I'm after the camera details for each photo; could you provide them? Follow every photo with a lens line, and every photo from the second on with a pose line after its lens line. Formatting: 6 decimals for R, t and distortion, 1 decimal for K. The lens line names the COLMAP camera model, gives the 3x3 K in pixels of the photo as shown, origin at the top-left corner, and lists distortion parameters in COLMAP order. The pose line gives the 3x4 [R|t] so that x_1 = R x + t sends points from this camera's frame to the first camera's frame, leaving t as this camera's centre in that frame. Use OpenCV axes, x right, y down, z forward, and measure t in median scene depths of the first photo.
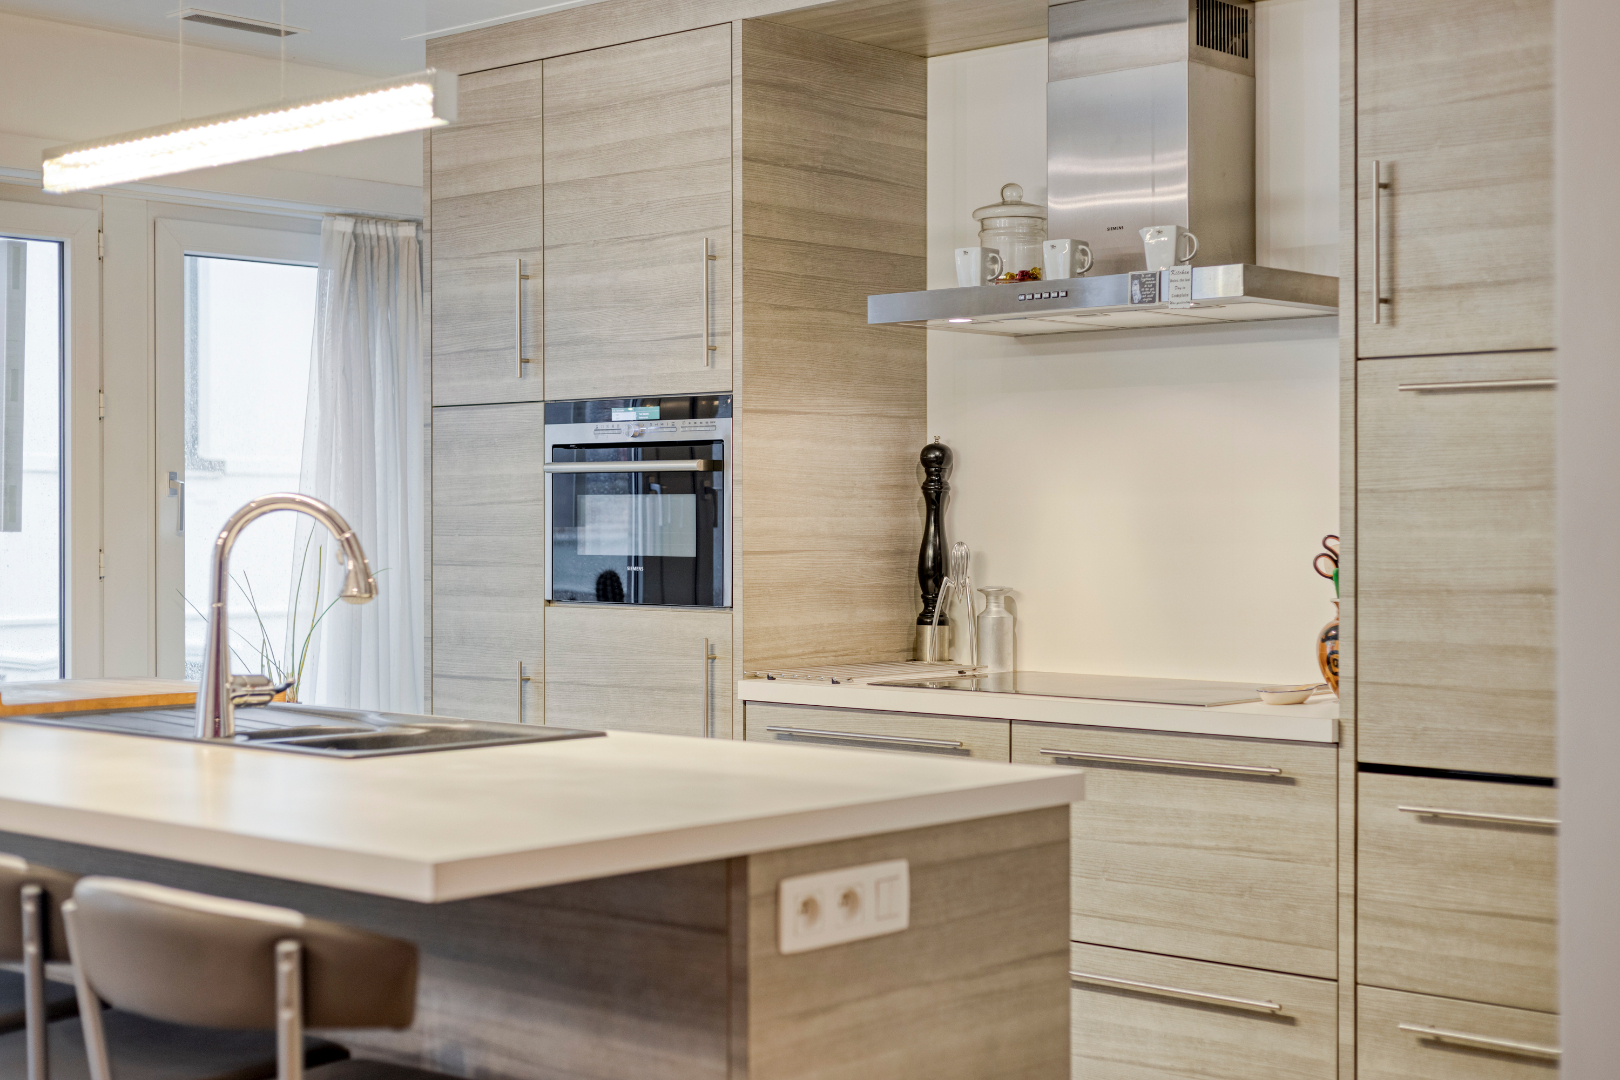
lens RADIAL K [[2344.7, 0, 810.0], [0, 2344.7, 540.0], [0, 0, 1]] dist [0.105798, 0.012934]
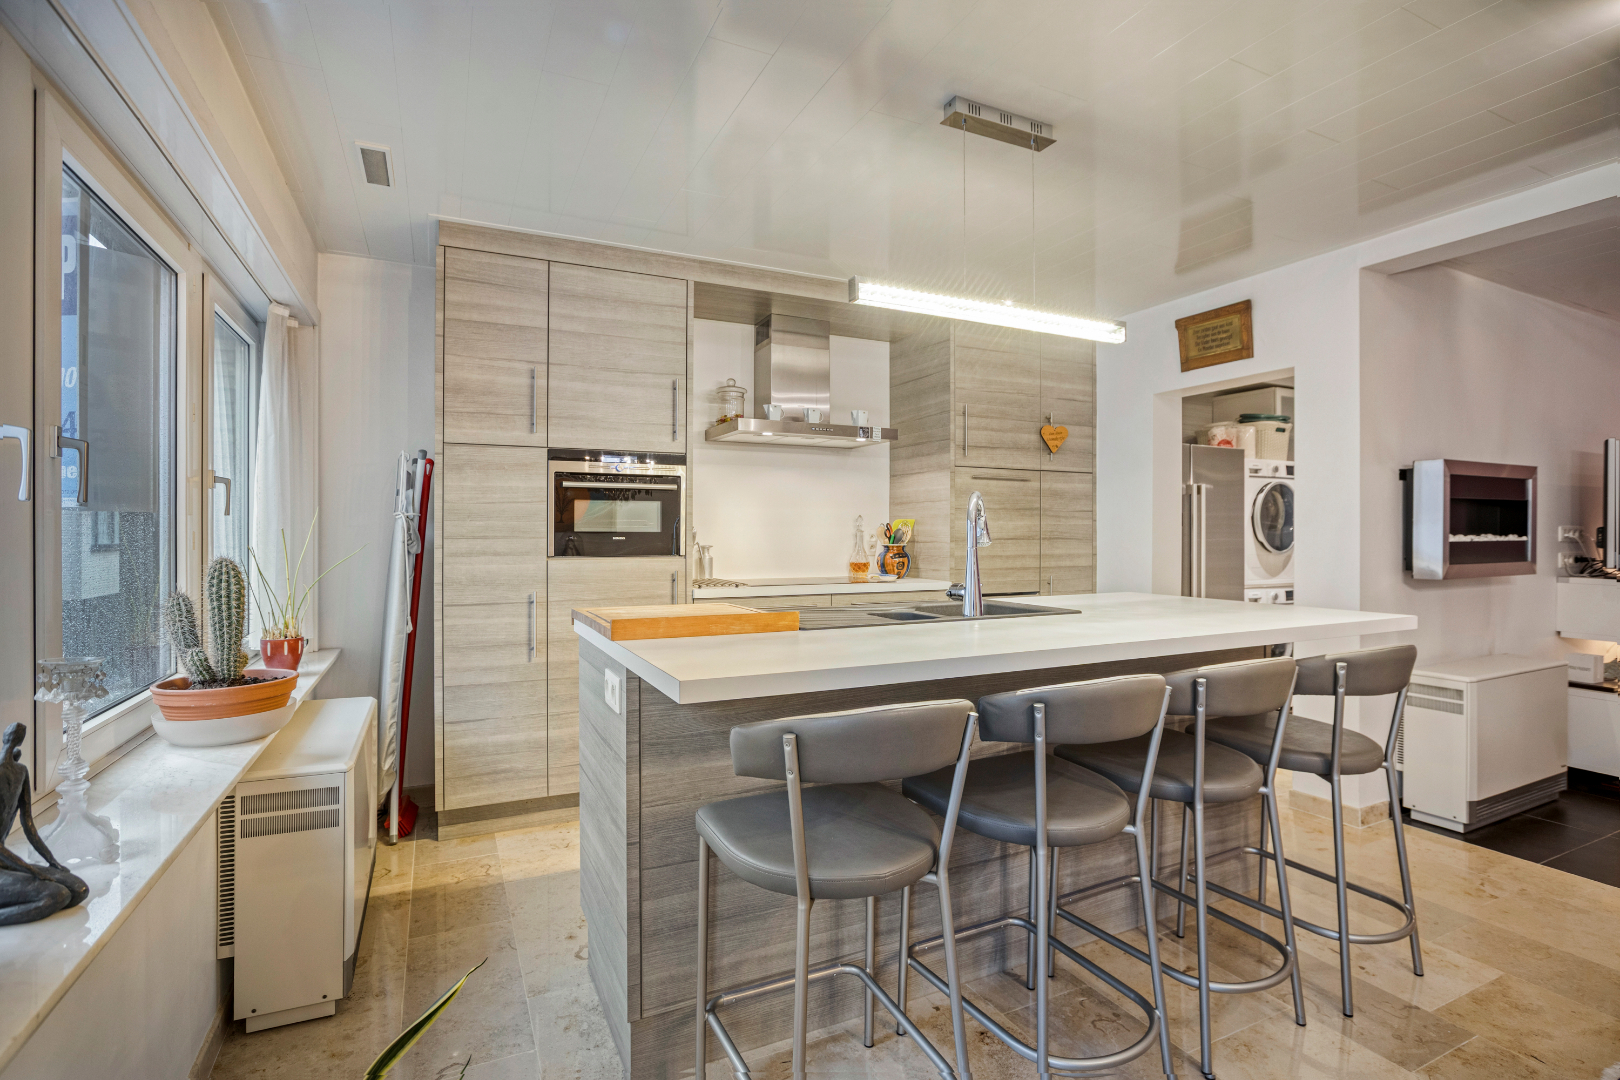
lens RADIAL K [[788.4, 0, 810.0], [0, 788.4, 540.0], [0, 0, 1]] dist [-0.001202, -0.000032]
pose [[0.385545, -0.005279, 0.922674, -0.605885], [0.008562, 0.999961, 0.002144, 0.013268], [-0.922649, 0.007074, 0.385575, 0.584035]]
